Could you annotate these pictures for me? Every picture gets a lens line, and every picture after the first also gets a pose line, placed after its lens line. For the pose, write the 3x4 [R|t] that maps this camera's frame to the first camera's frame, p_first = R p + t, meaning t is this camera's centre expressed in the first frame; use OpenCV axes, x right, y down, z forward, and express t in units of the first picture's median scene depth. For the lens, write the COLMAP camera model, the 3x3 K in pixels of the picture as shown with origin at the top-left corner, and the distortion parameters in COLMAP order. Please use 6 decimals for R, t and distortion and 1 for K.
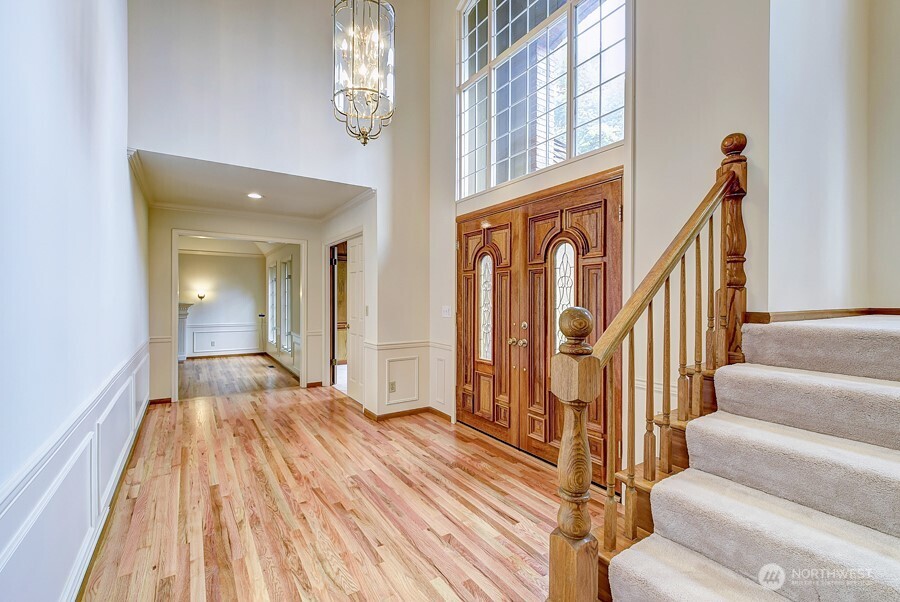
lens RADIAL K [[401.8, 0, 444.6], [0, 401.8, 298.2], [0, 0, 1]] dist [0.005604, -0.004002]
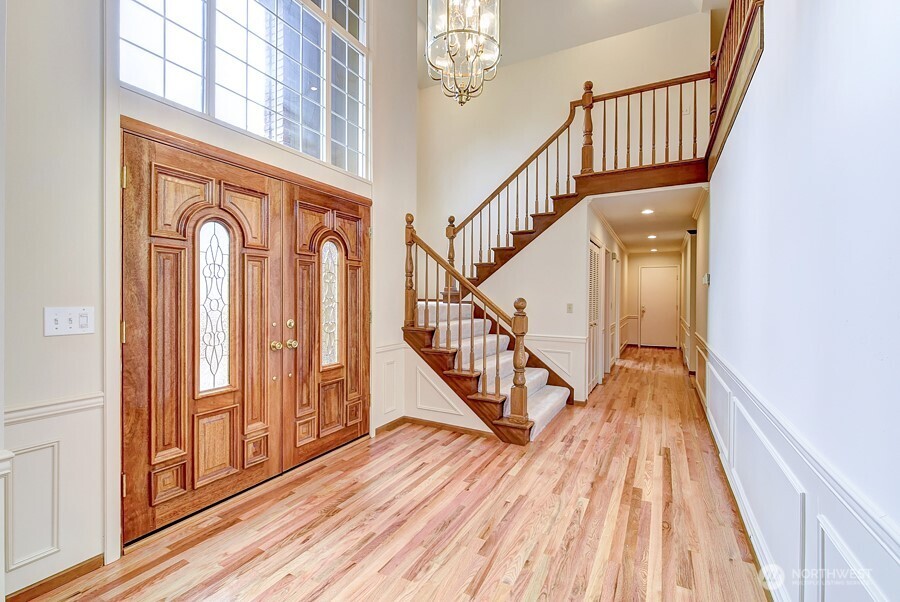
lens RADIAL K [[401.8, 0, 447.5], [0, 401.8, 296.9], [0, 0, 1]] dist [0.005604, -0.004002]
pose [[-0.489276, -0.005857, 0.872110, -0.684421], [-0.006223, 0.999975, 0.003225, 0.006047], [-0.872107, -0.003849, -0.489300, 1.080511]]
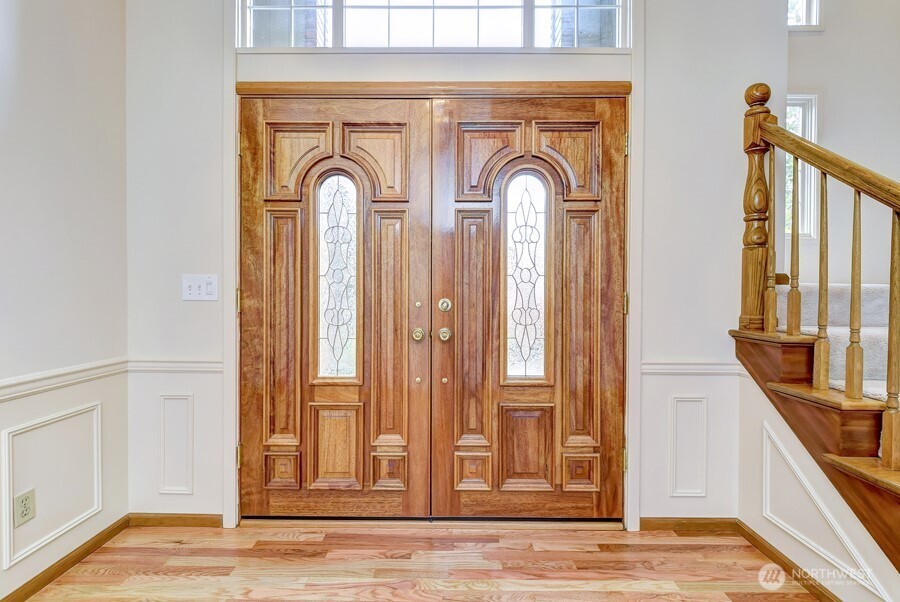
lens RADIAL K [[401.8, 0, 452.7], [0, 401.8, 296.8], [0, 0, 1]] dist [0.005604, -0.004002]
pose [[0.542204, -0.009088, 0.840198, -0.275083], [-0.001595, 0.999929, 0.011845, 0.047258], [-0.840245, -0.007762, 0.542151, 0.645987]]
